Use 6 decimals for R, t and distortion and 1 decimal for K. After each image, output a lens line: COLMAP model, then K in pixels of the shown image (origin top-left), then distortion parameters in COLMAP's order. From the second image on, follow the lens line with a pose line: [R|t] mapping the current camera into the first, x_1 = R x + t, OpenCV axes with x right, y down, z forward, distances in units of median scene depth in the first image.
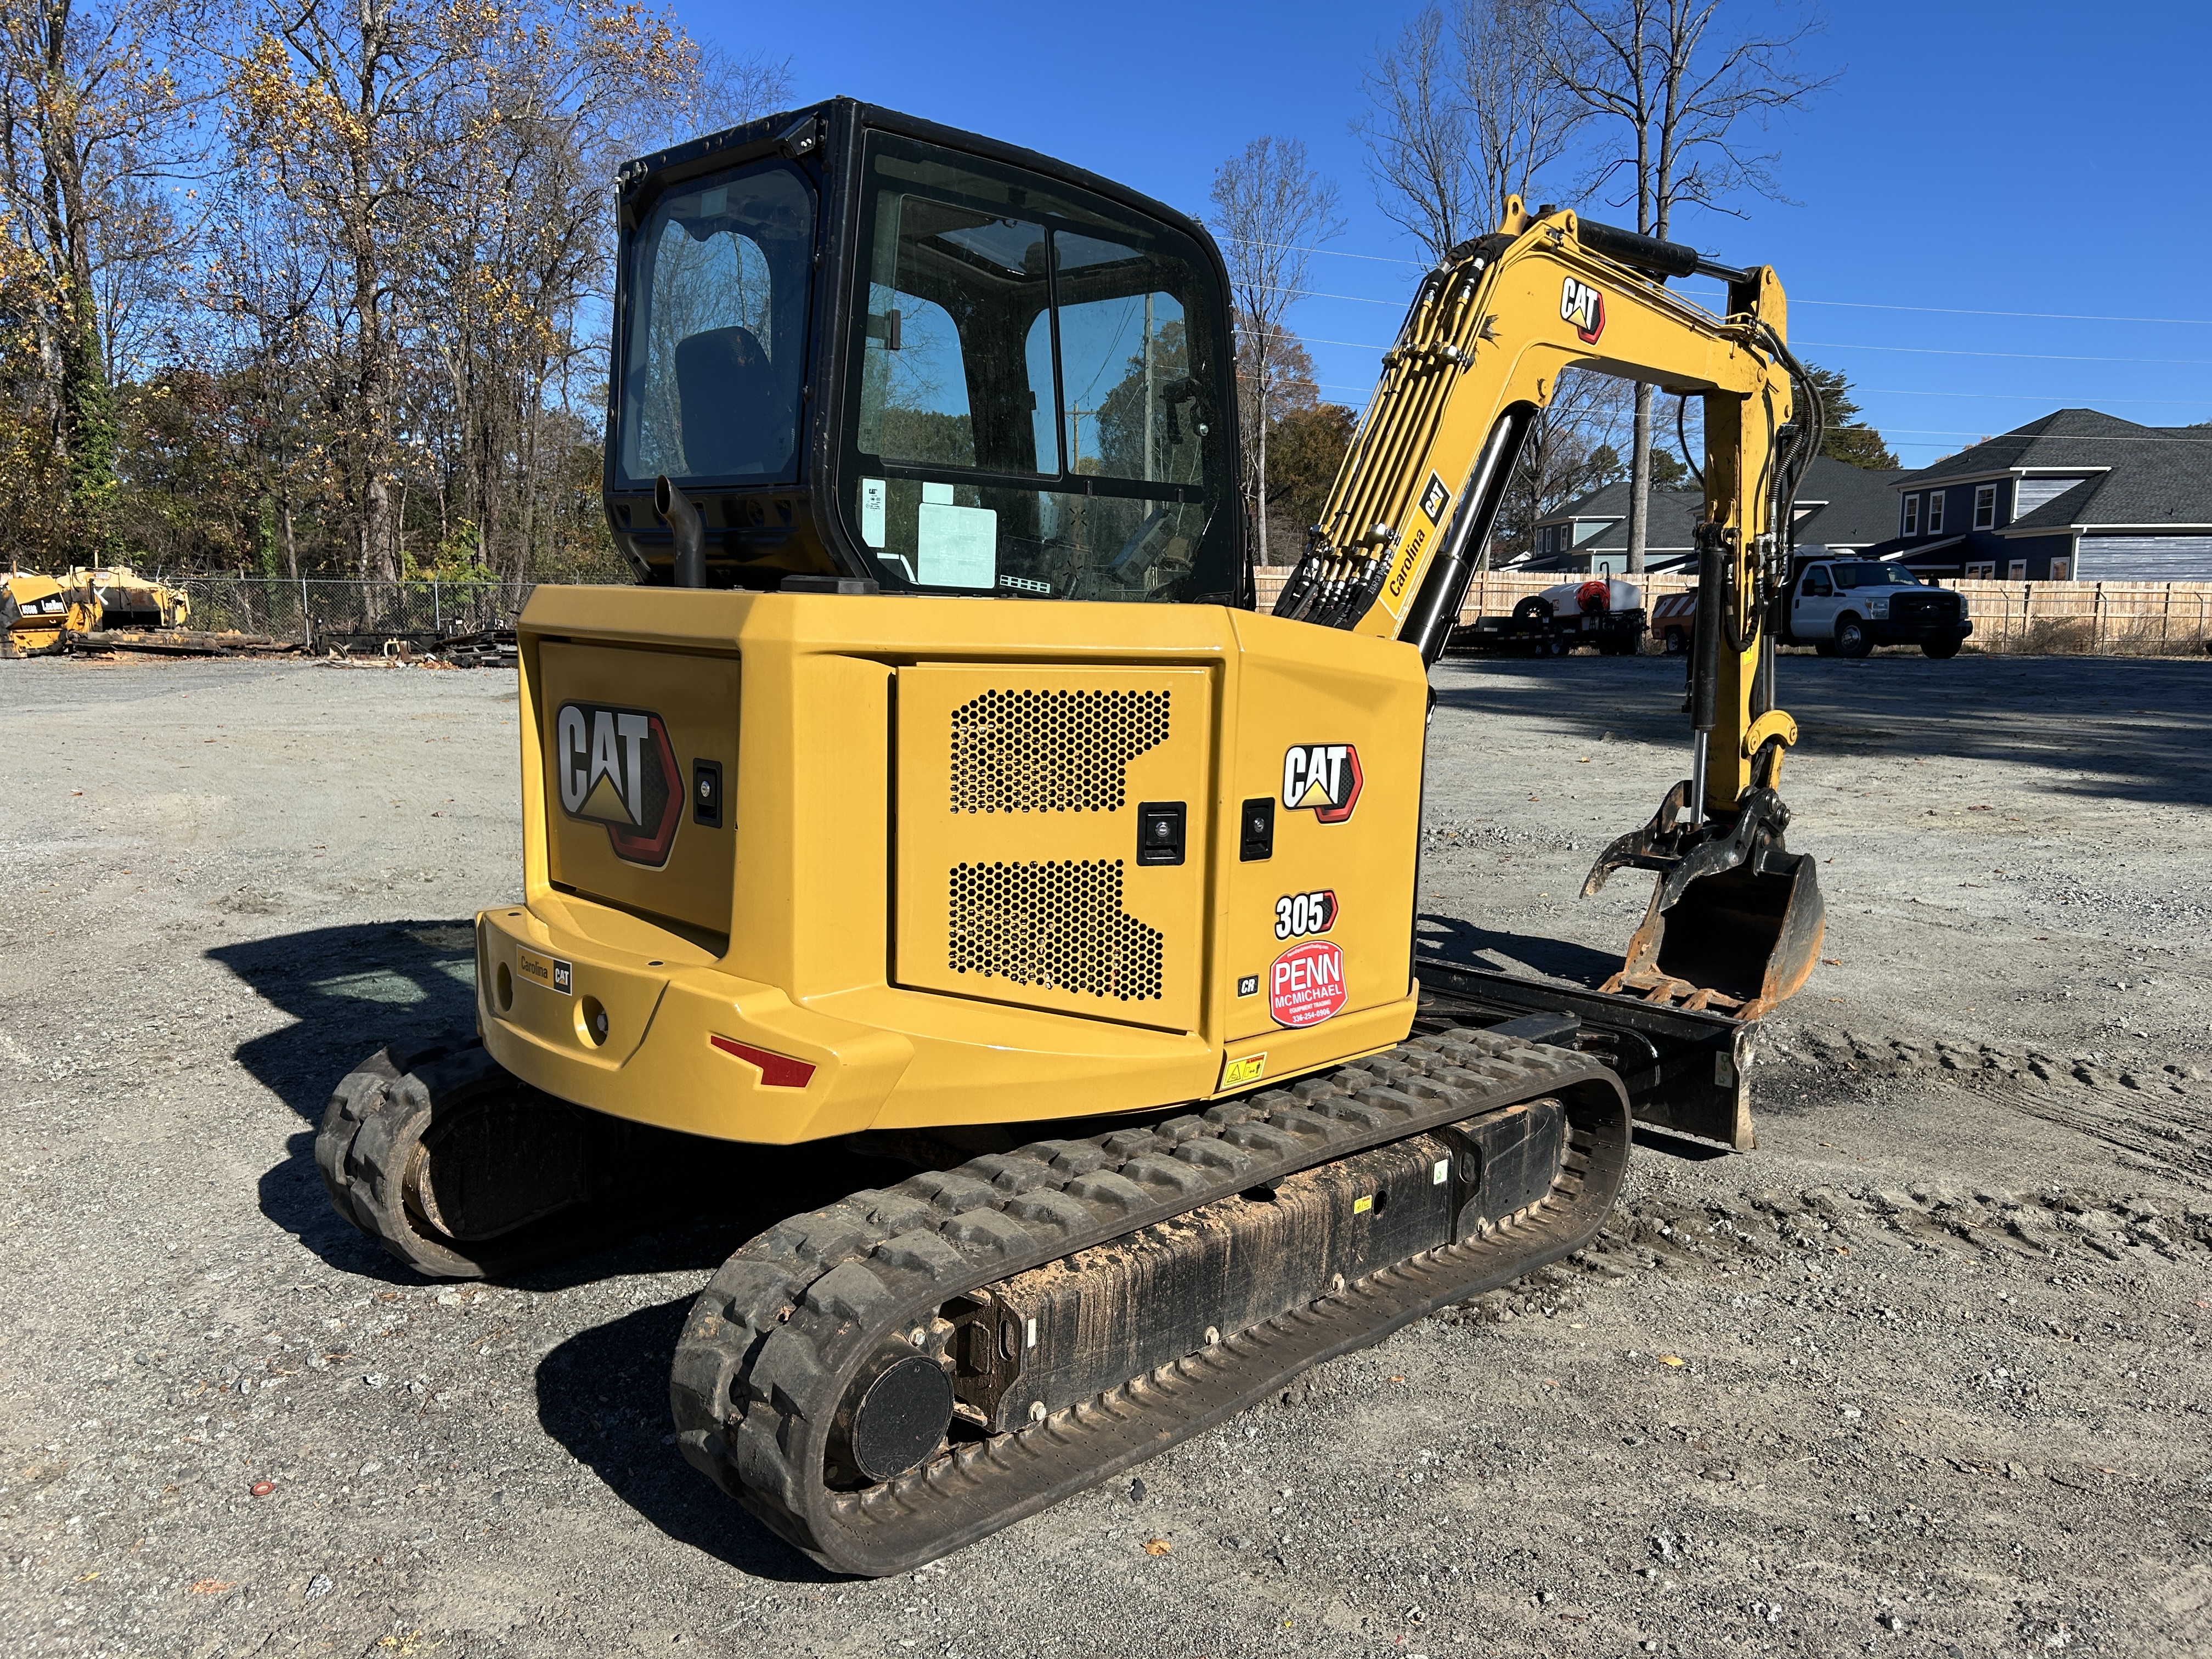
lens RADIAL K [[1653.9, 0, 1097.4], [0, 1653.9, 821.8], [0, 0, 1]] dist [0.118021, -0.199143]
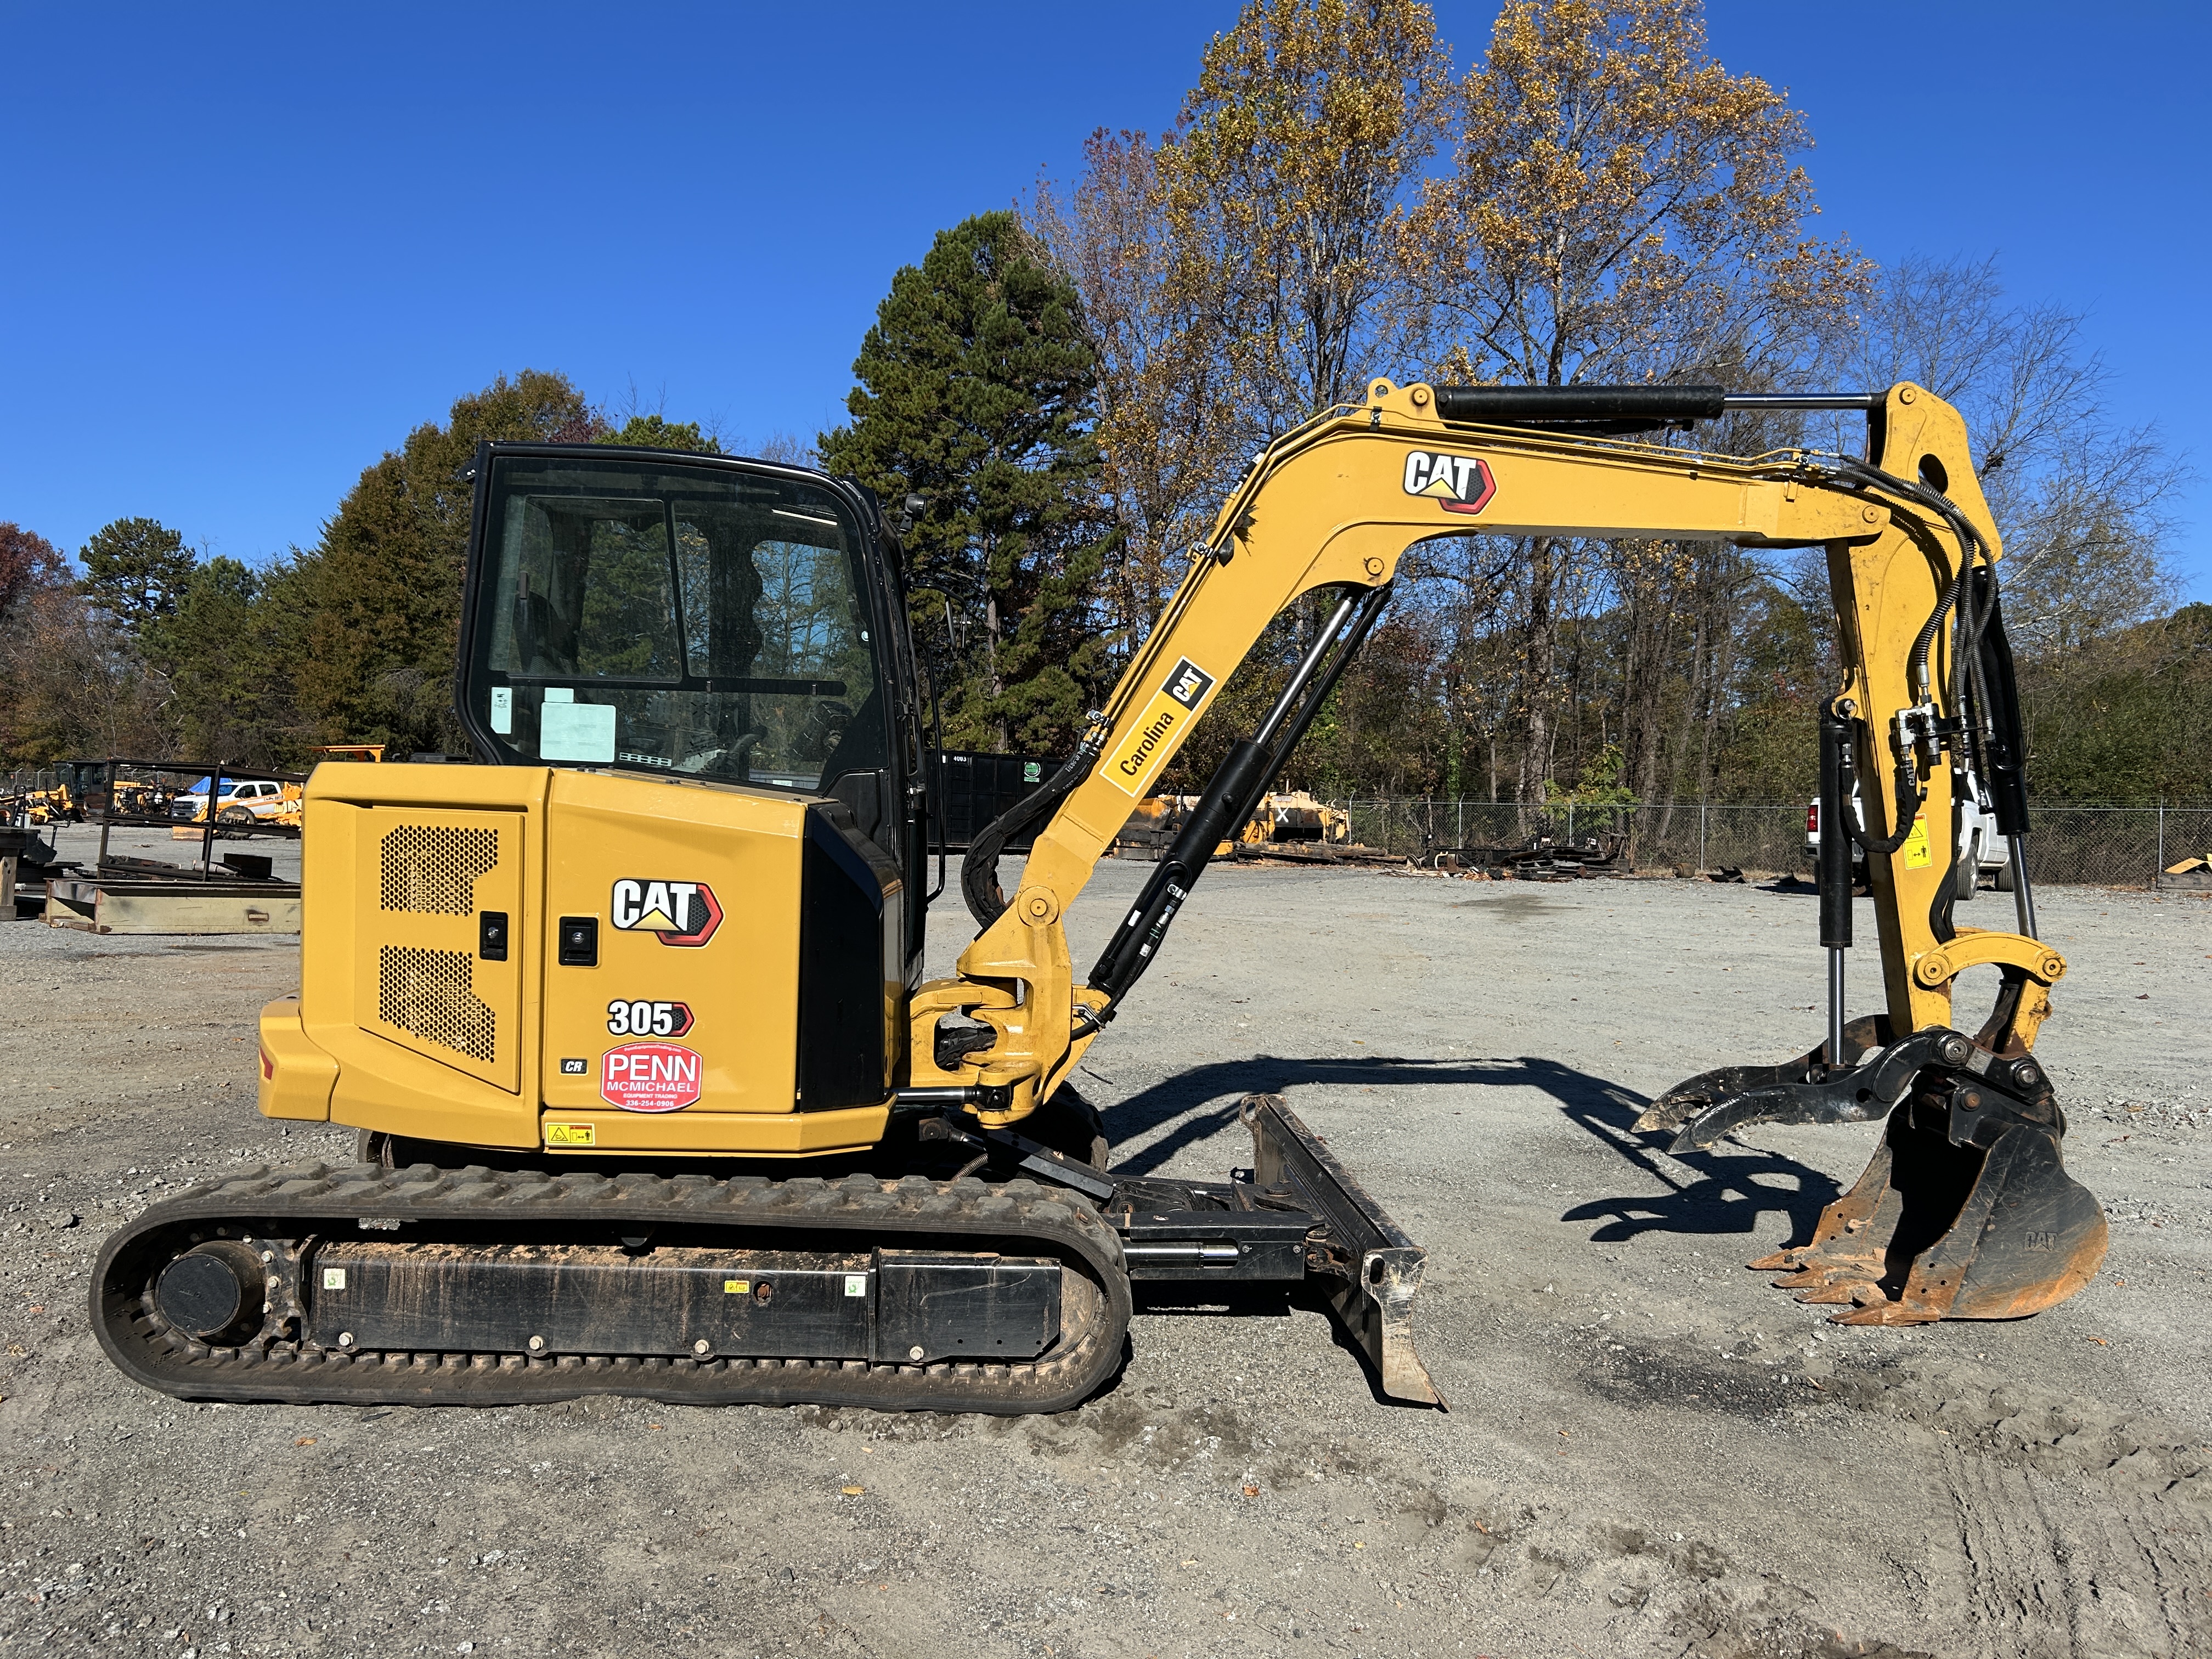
lens RADIAL K [[1647.9, 0, 1102.0], [0, 1647.9, 846.1], [0, 0, 1]] dist [0.068953, -0.074578]
pose [[0.735487, 0.017814, -0.677305, 1.176835], [-0.099532, 0.991650, -0.082000, -0.003425], [0.670188, 0.127724, 0.731118, 0.307690]]
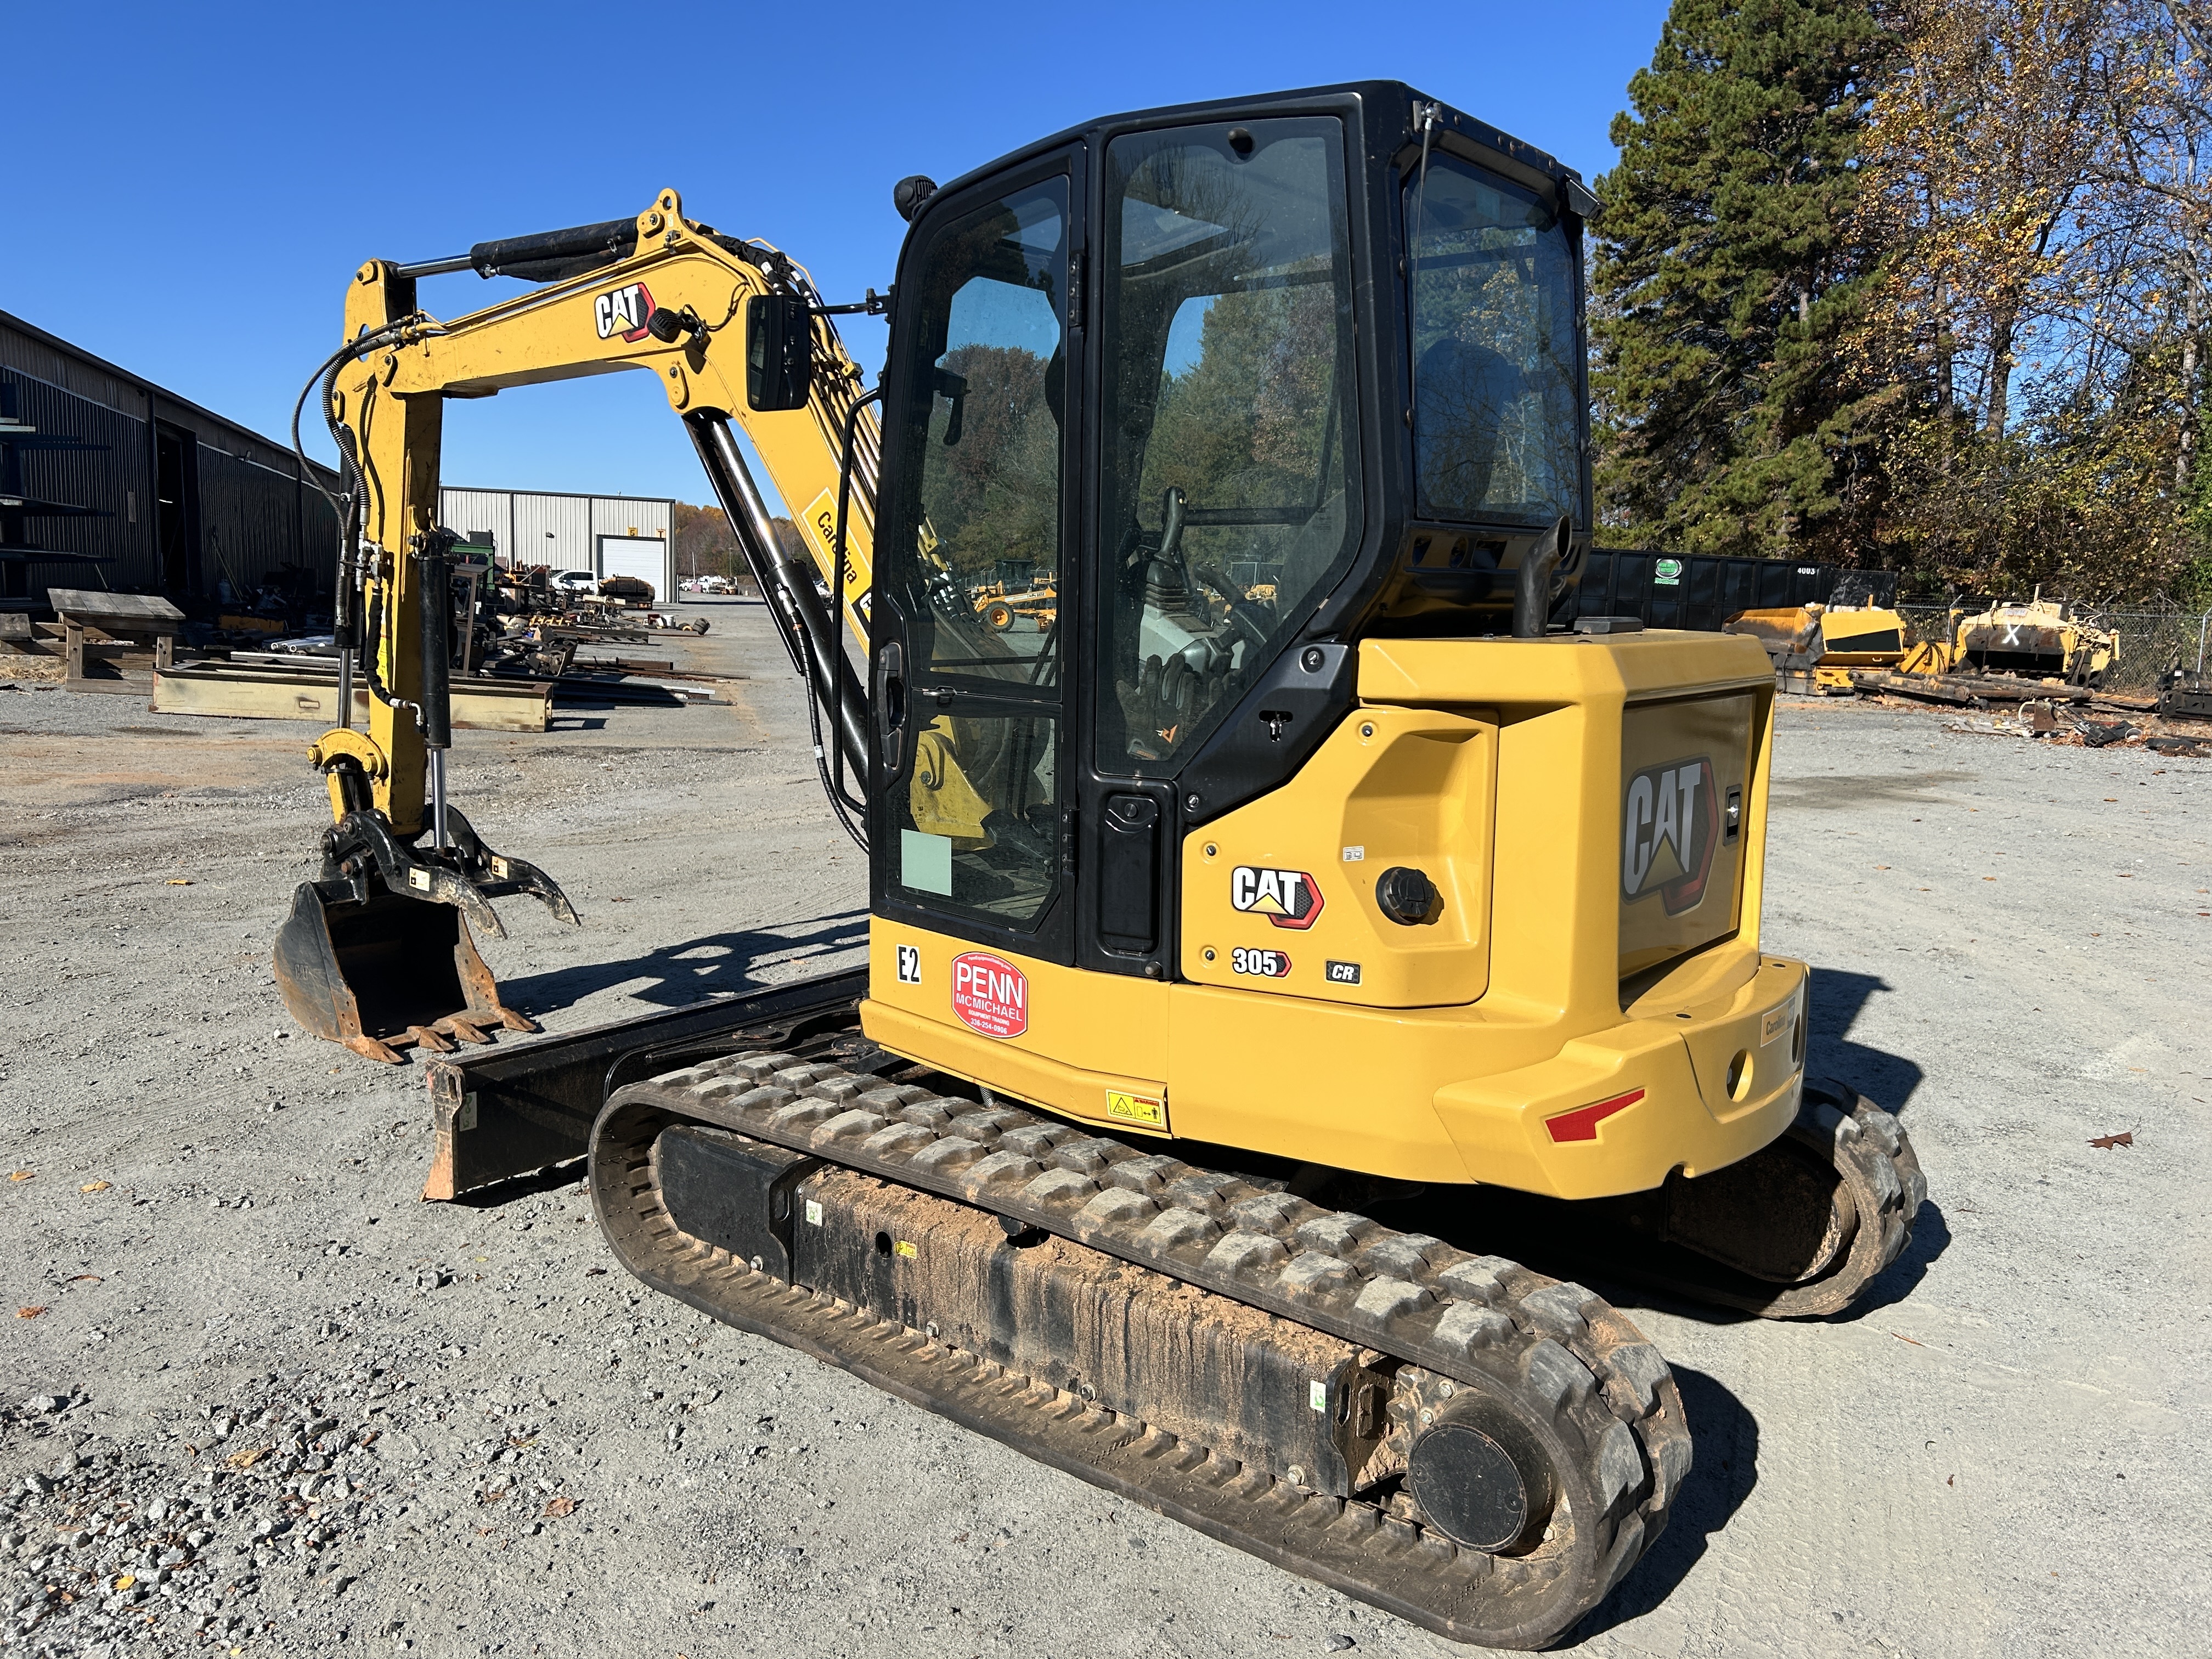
lens RADIAL K [[1653.9, 0, 1097.4], [0, 1653.9, 821.8], [0, 0, 1]] dist [0.118021, -0.199143]
pose [[0.207466, 0.136808, -0.968629, 1.653797], [-0.160844, 0.981467, 0.104171, -0.489417], [0.964929, 0.134186, 0.225625, 3.219175]]
